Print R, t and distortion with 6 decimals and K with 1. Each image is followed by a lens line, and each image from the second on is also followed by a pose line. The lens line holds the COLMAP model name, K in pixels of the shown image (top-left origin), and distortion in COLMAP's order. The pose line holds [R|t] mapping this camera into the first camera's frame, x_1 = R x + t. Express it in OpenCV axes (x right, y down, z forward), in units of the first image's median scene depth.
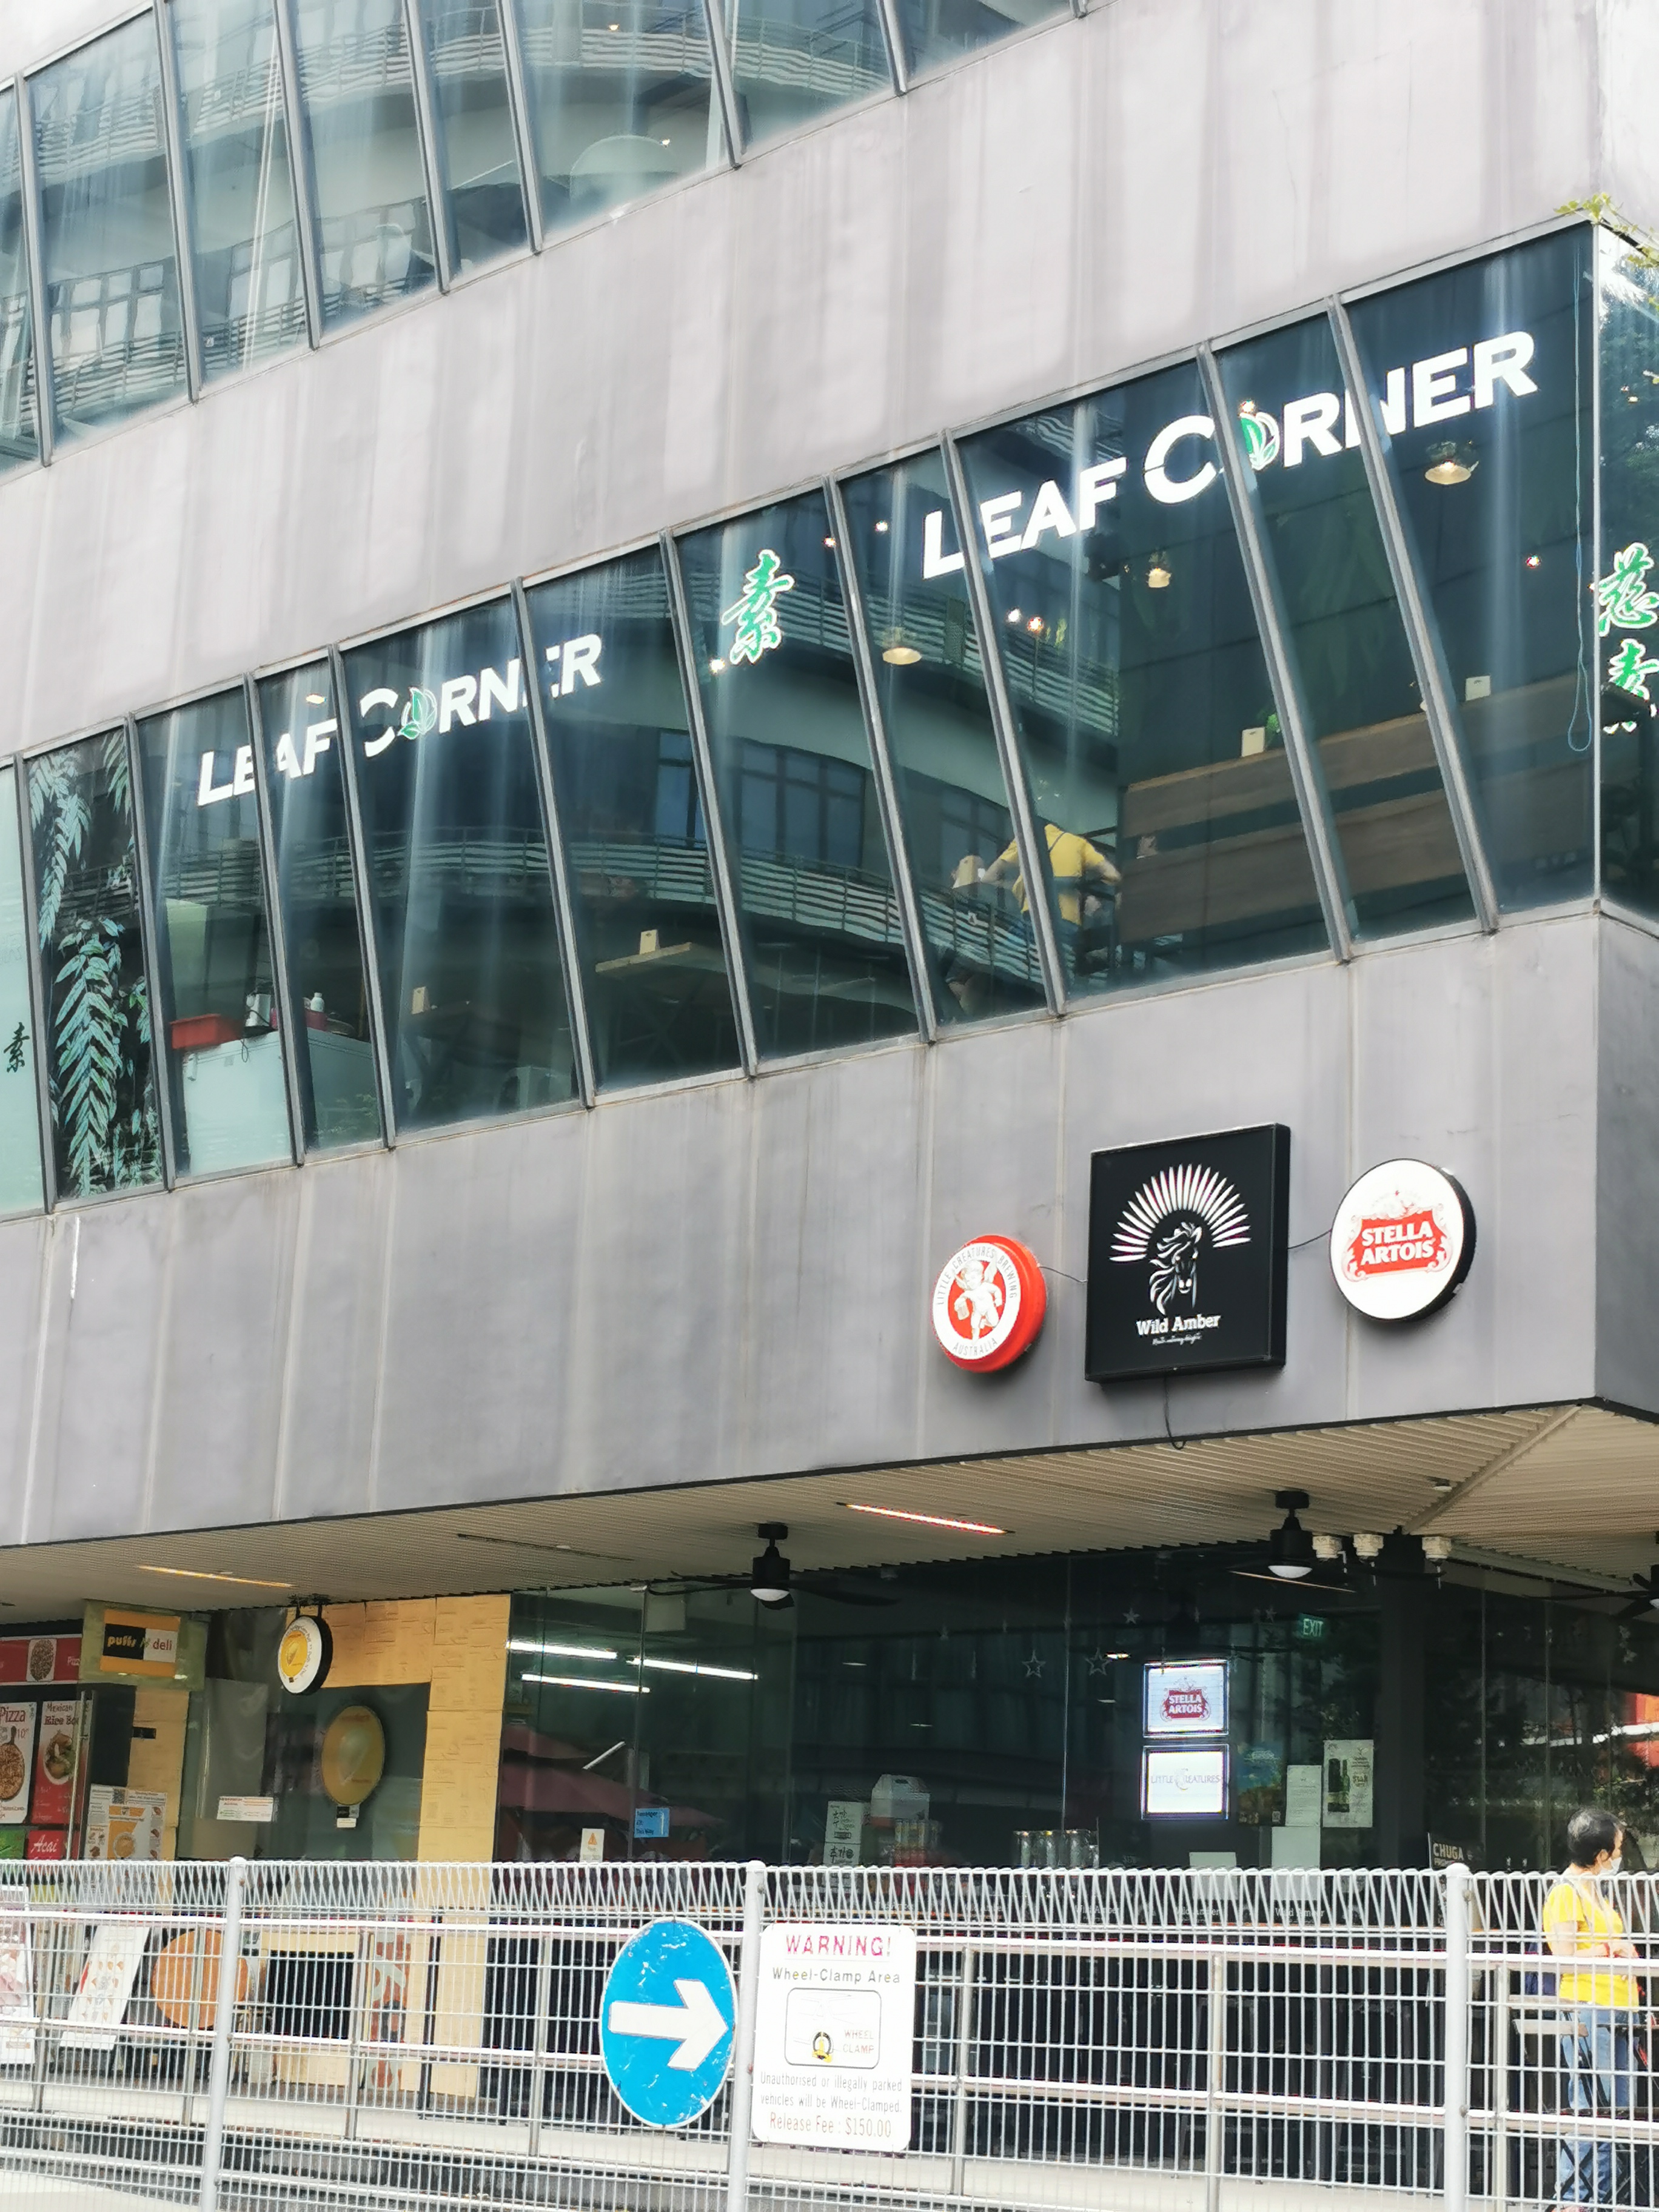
lens RADIAL K [[3810.2, 0, 829.5], [0, 3810.2, 1106.0], [0, 0, 1]] dist [0.002073, -0.025300]
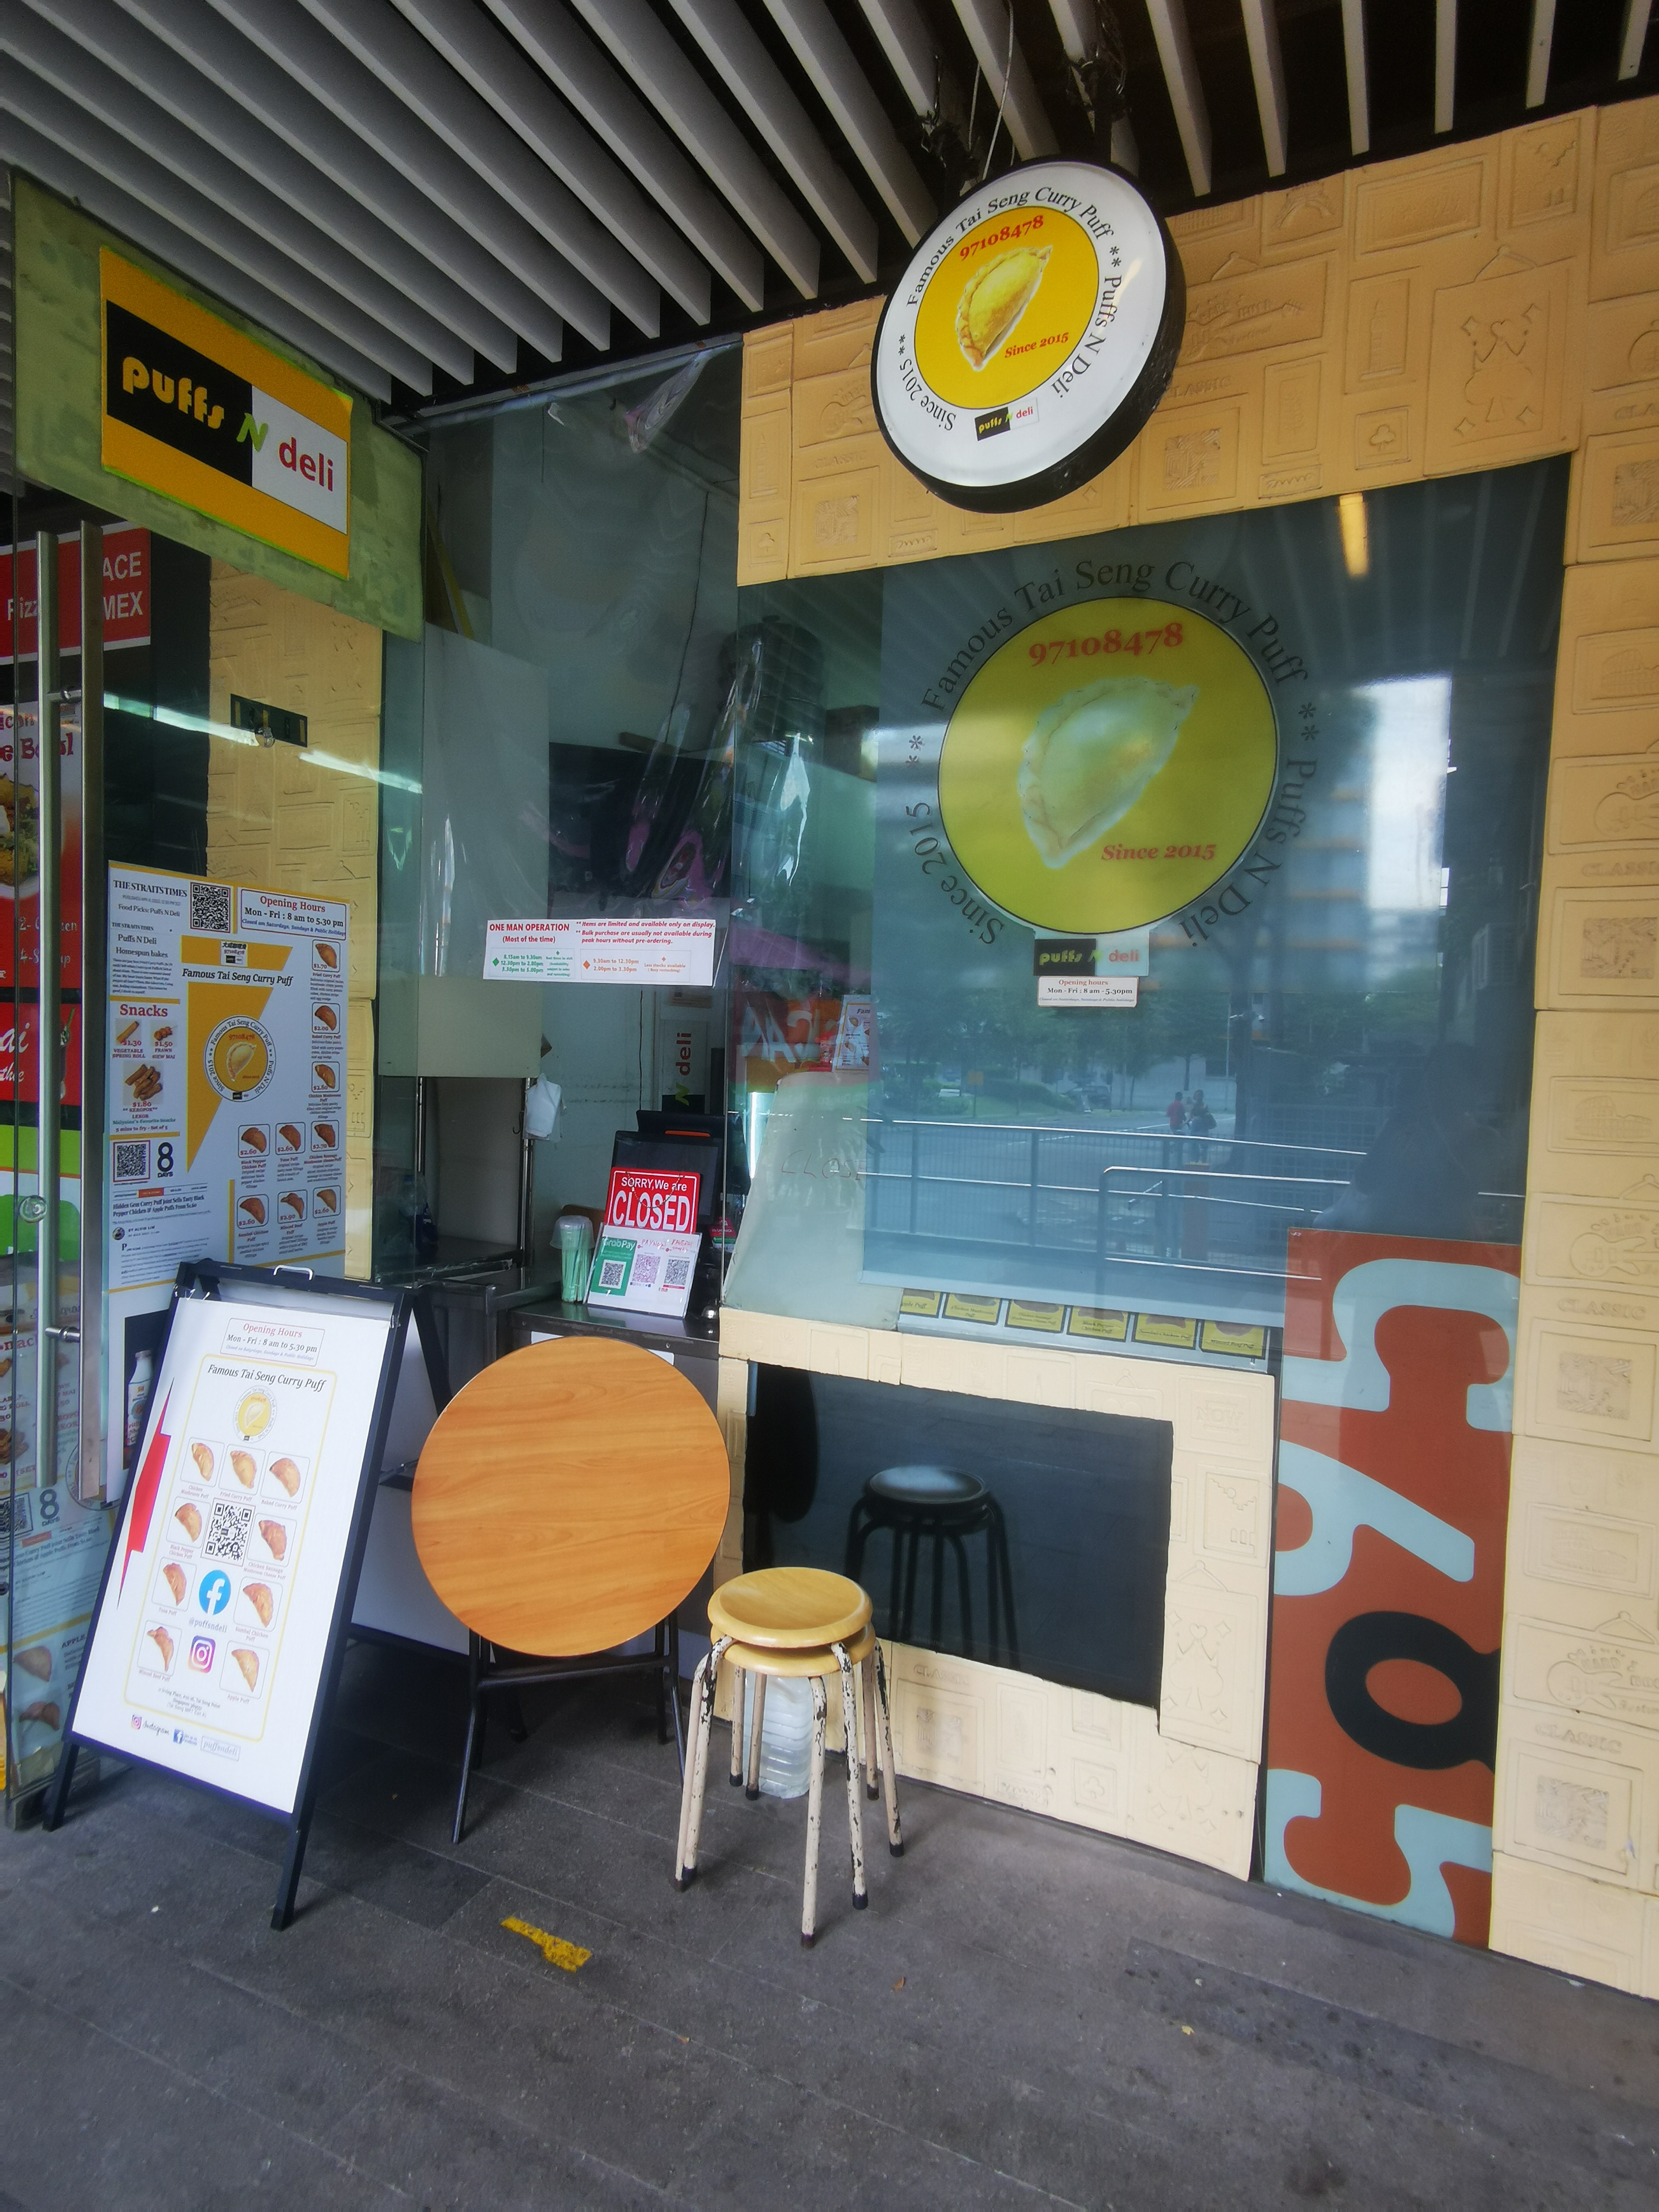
lens RADIAL K [[1237.3, 0, 829.5], [0, 1237.3, 1106.0], [0, 0, 1]] dist [0.004599, 0.001099]
pose [[0.941392, -0.034416, 0.335555, -0.172816], [-0.063415, 0.958987, 0.276265, 0.164969], [-0.331301, -0.281353, 0.900600, 0.883674]]
